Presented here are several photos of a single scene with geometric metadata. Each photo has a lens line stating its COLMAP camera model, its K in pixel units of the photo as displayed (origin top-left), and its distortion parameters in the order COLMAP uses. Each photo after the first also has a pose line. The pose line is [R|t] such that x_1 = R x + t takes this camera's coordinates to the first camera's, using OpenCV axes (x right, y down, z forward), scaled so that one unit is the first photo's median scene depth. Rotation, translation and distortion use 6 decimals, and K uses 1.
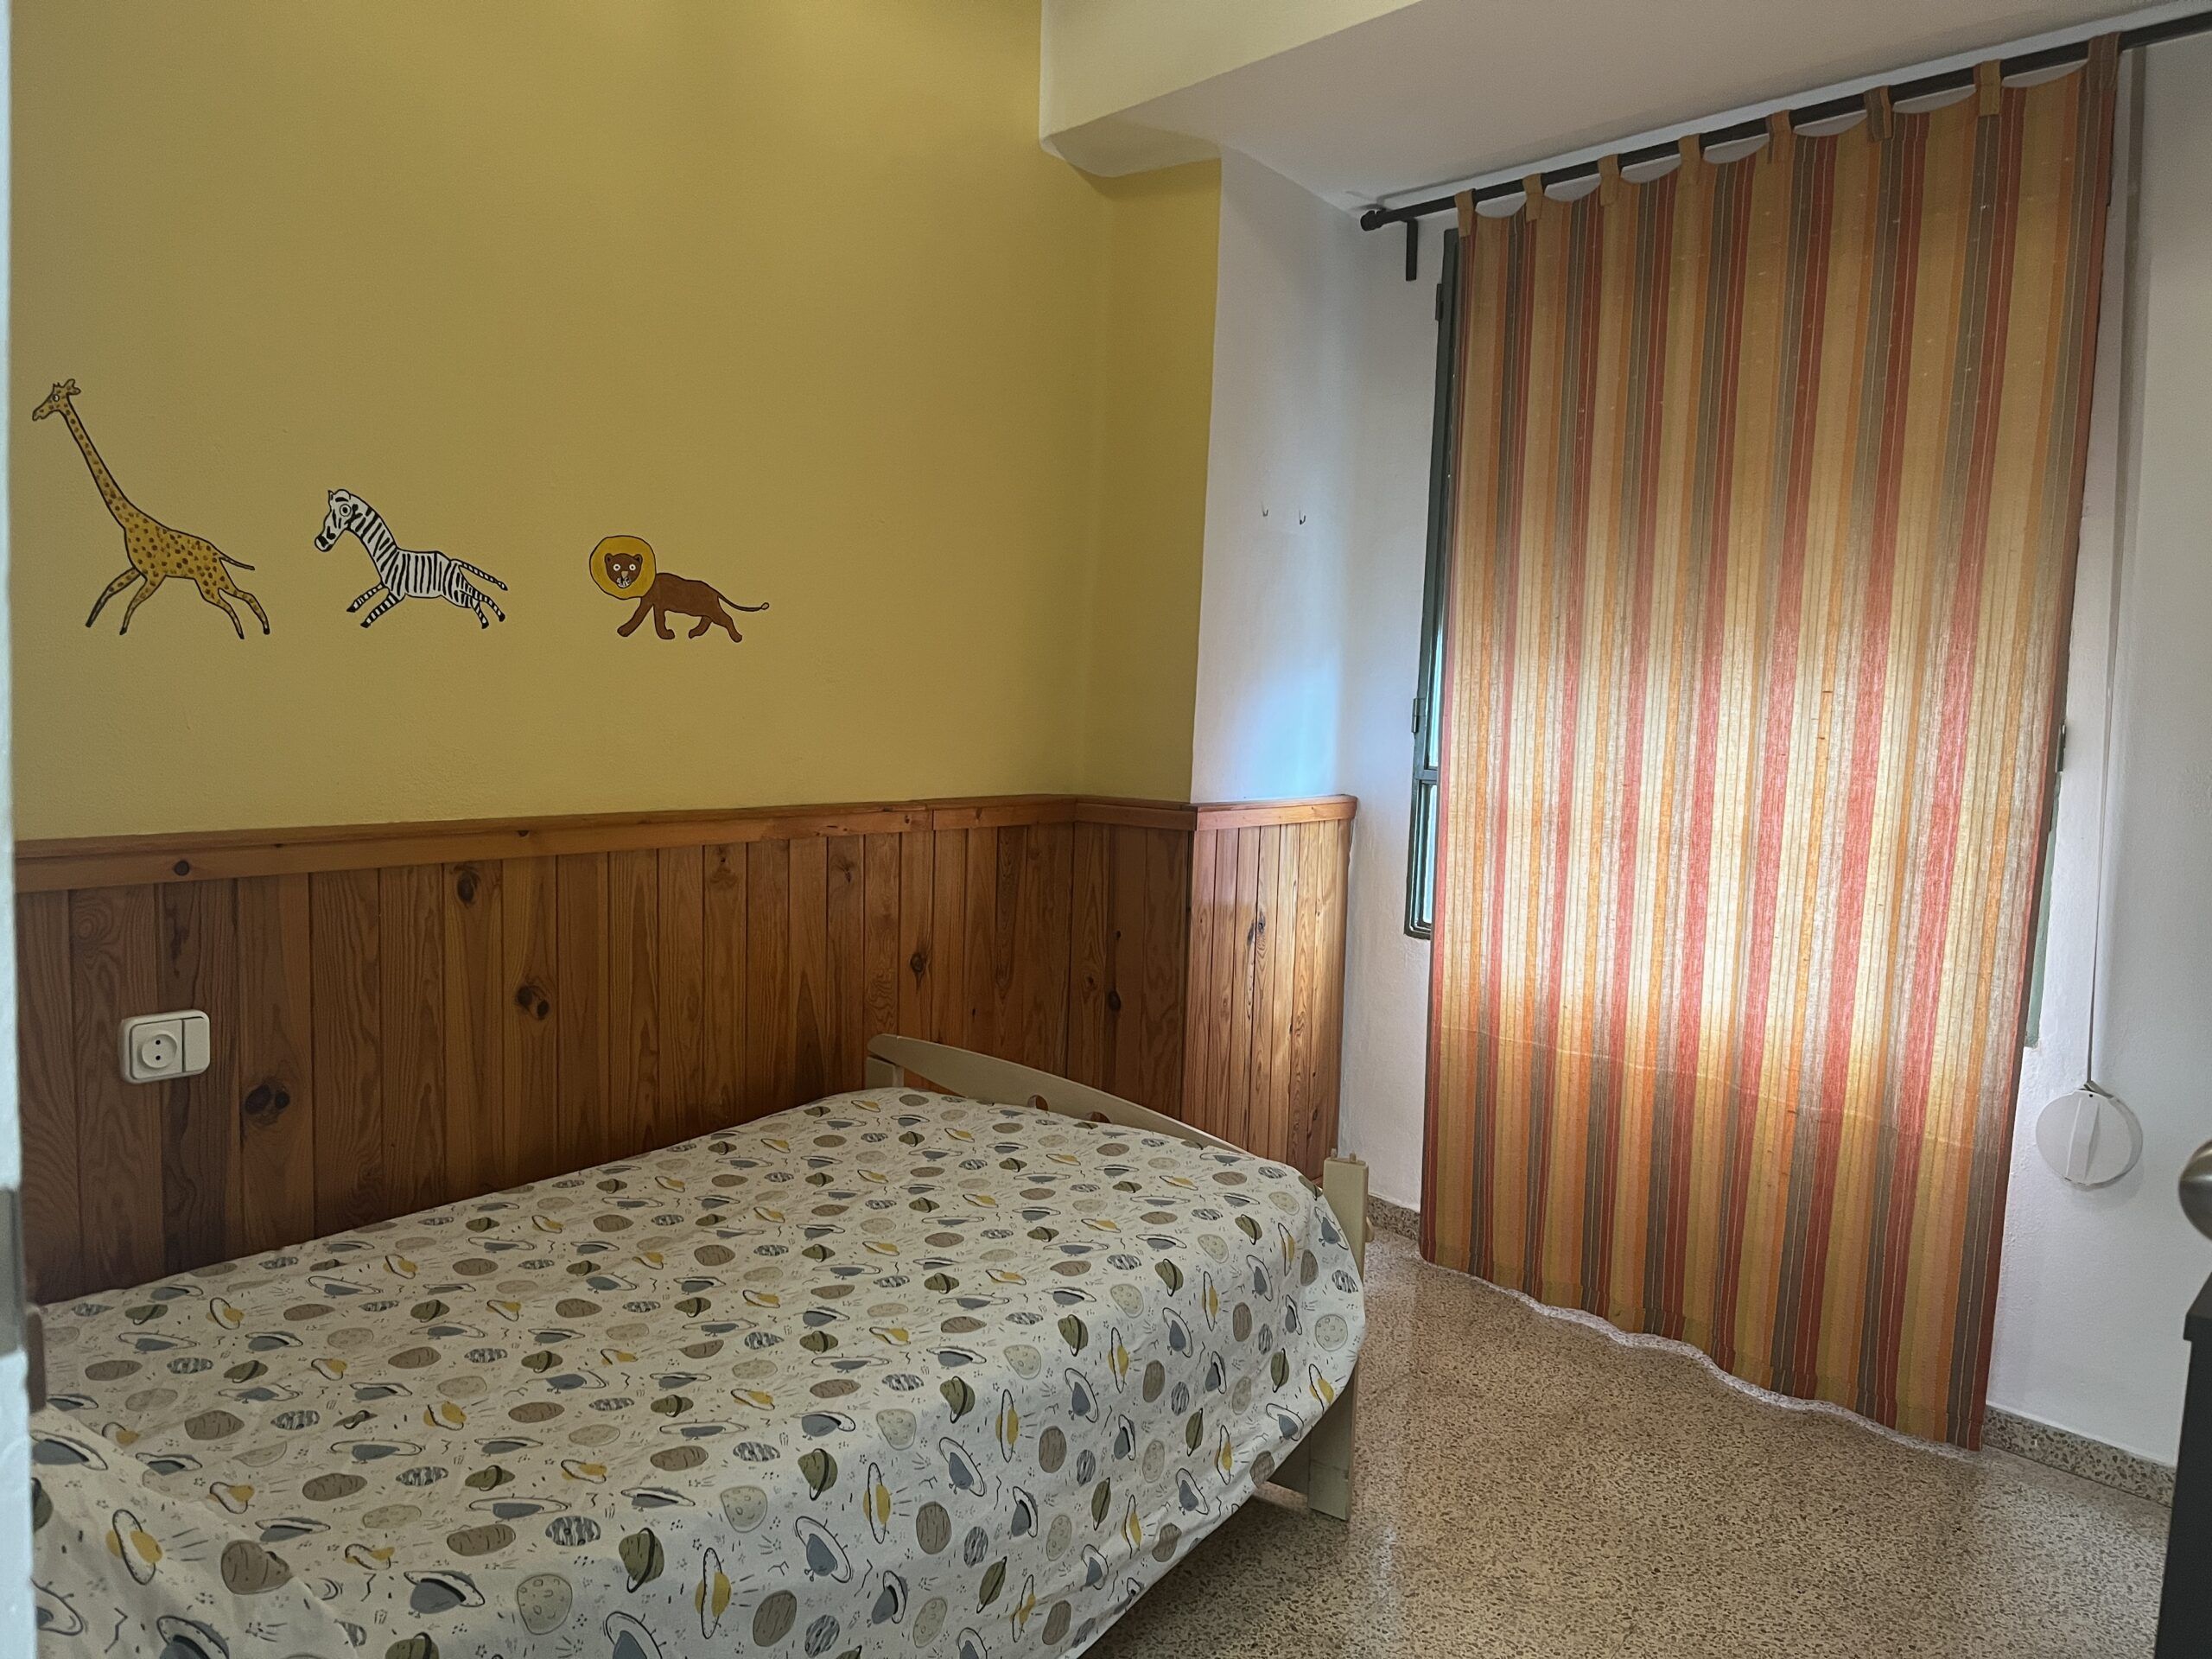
lens RADIAL K [[1675.3, 0, 1098.0], [0, 1675.3, 842.5], [0, 0, 1]] dist [0.056234, -0.075762]
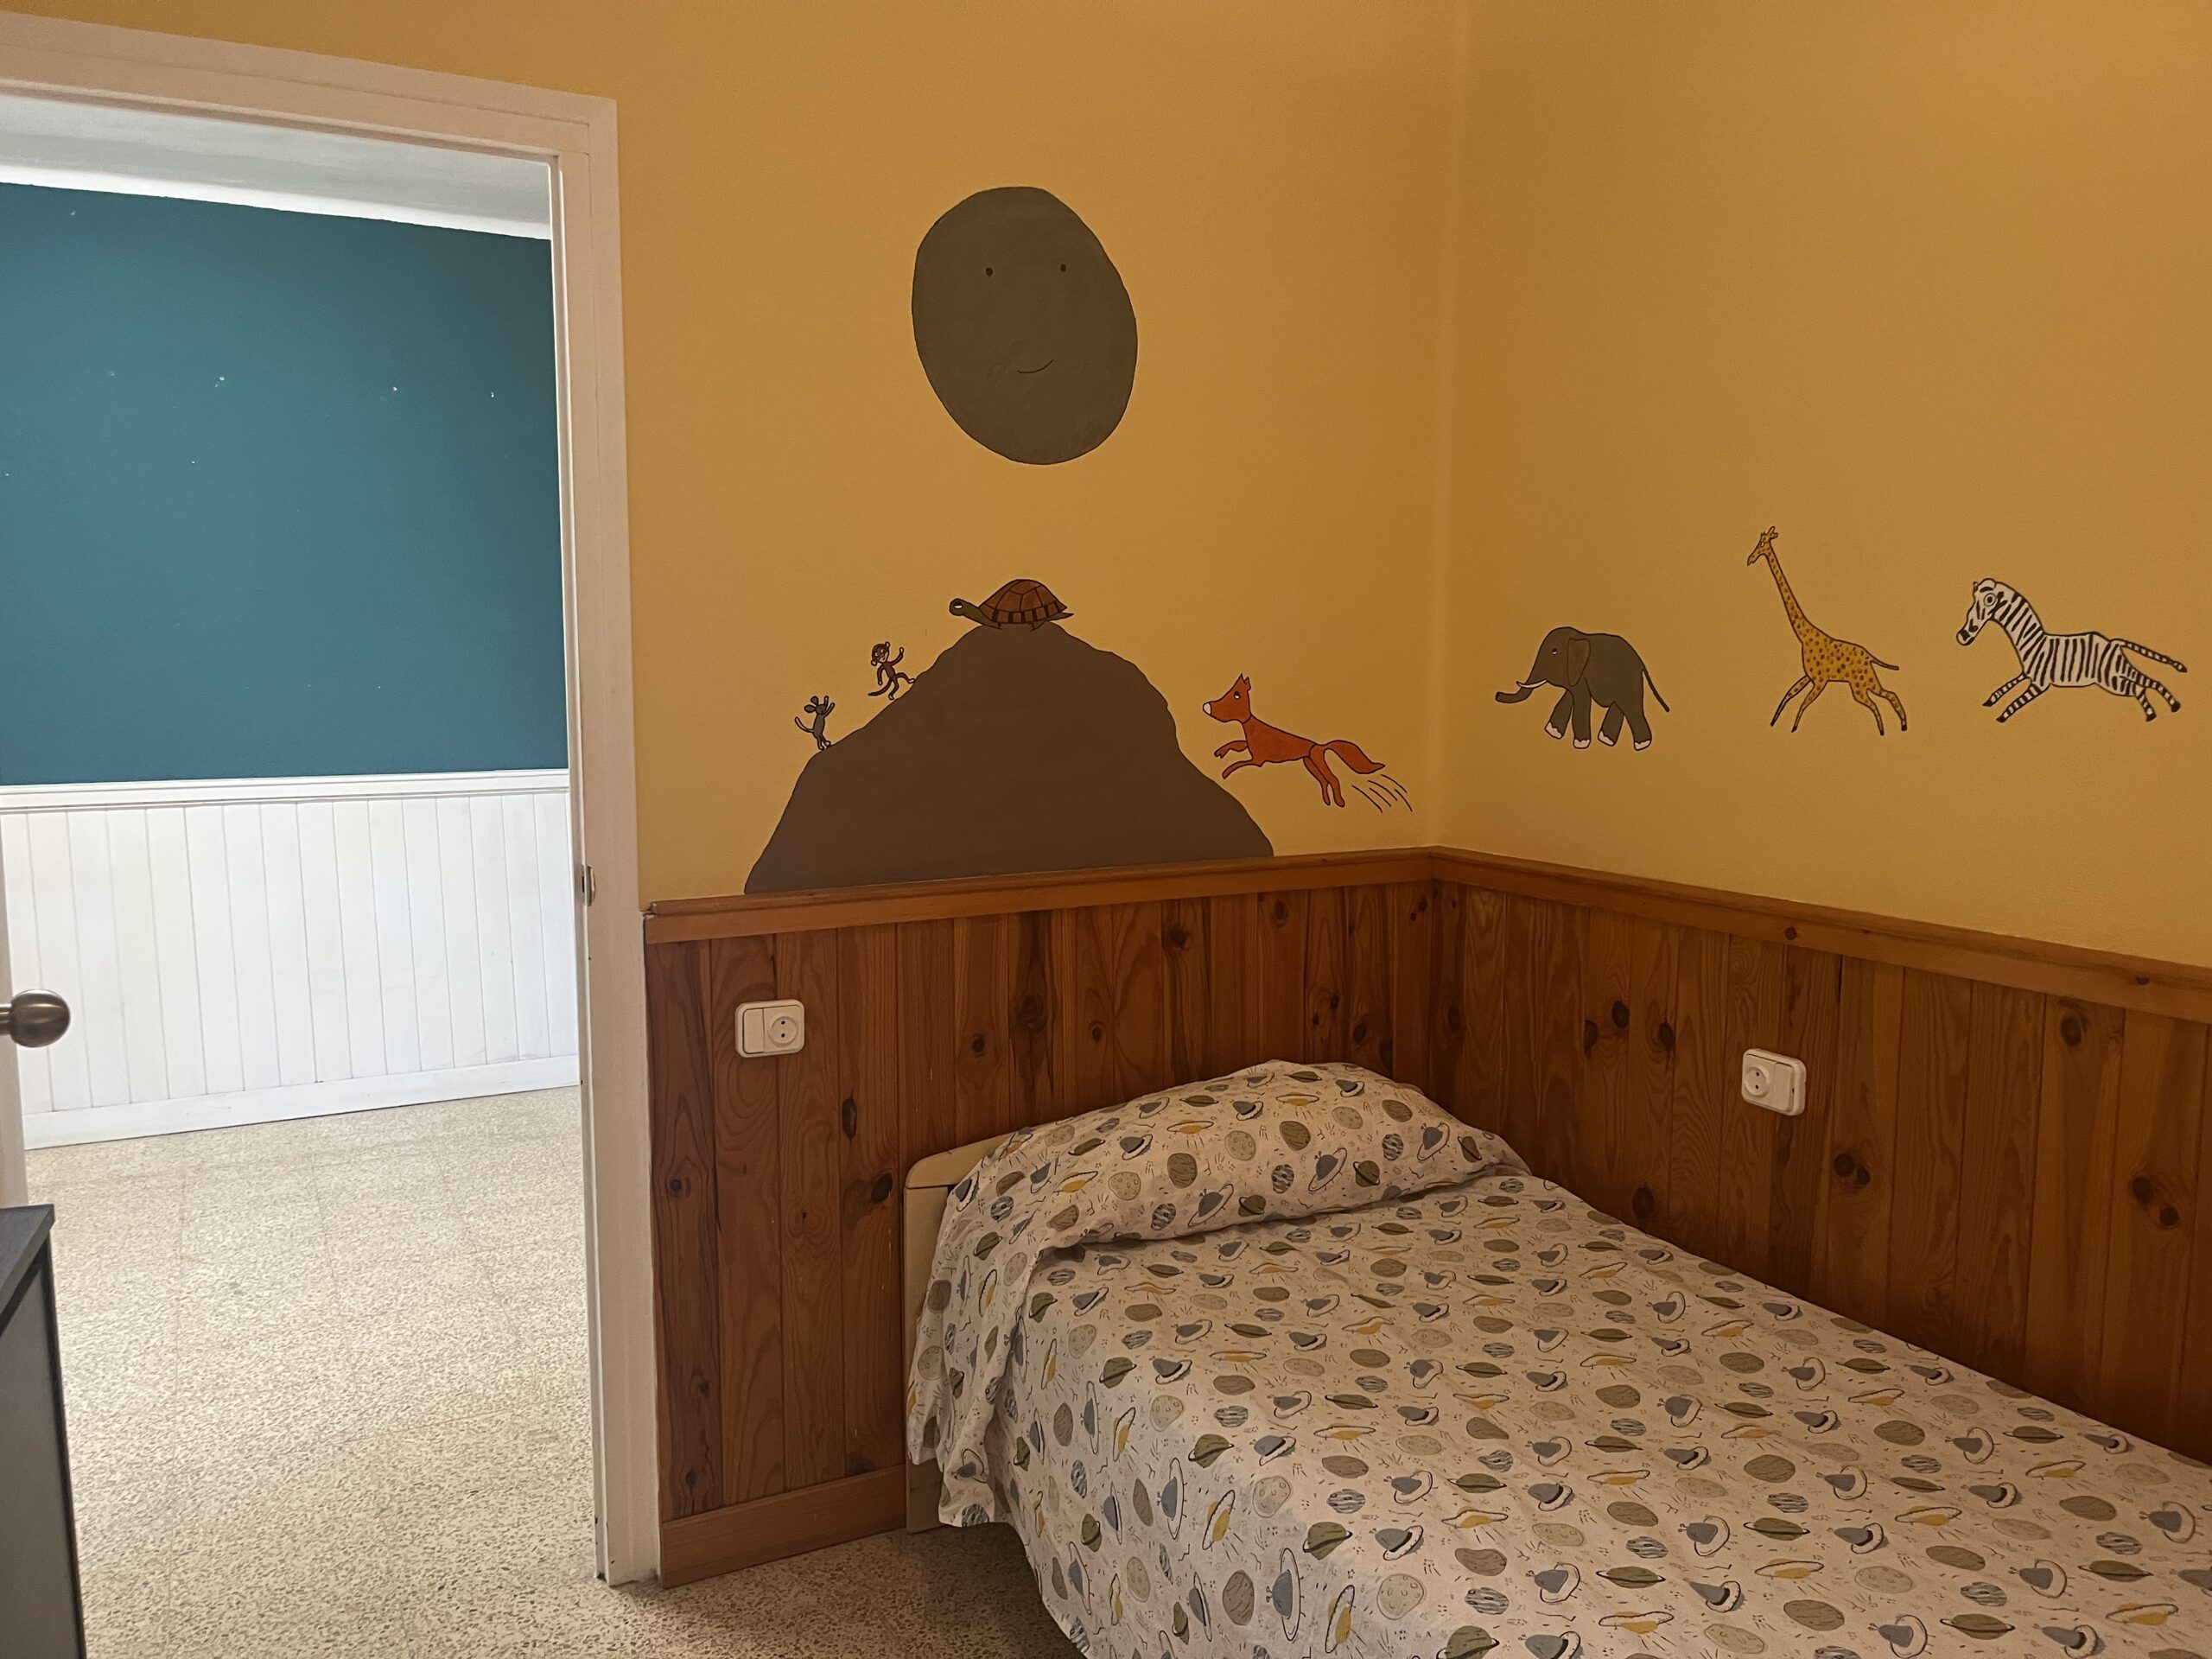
lens RADIAL K [[1675.3, 0, 1094.8], [0, 1675.3, 837.0], [0, 0, 1]] dist [0.056234, -0.075762]
pose [[-0.468794, 0.061201, -0.881185, 0.618562], [-0.095647, 0.988214, 0.119519, -0.127594], [0.878114, 0.140312, -0.457415, 0.989135]]
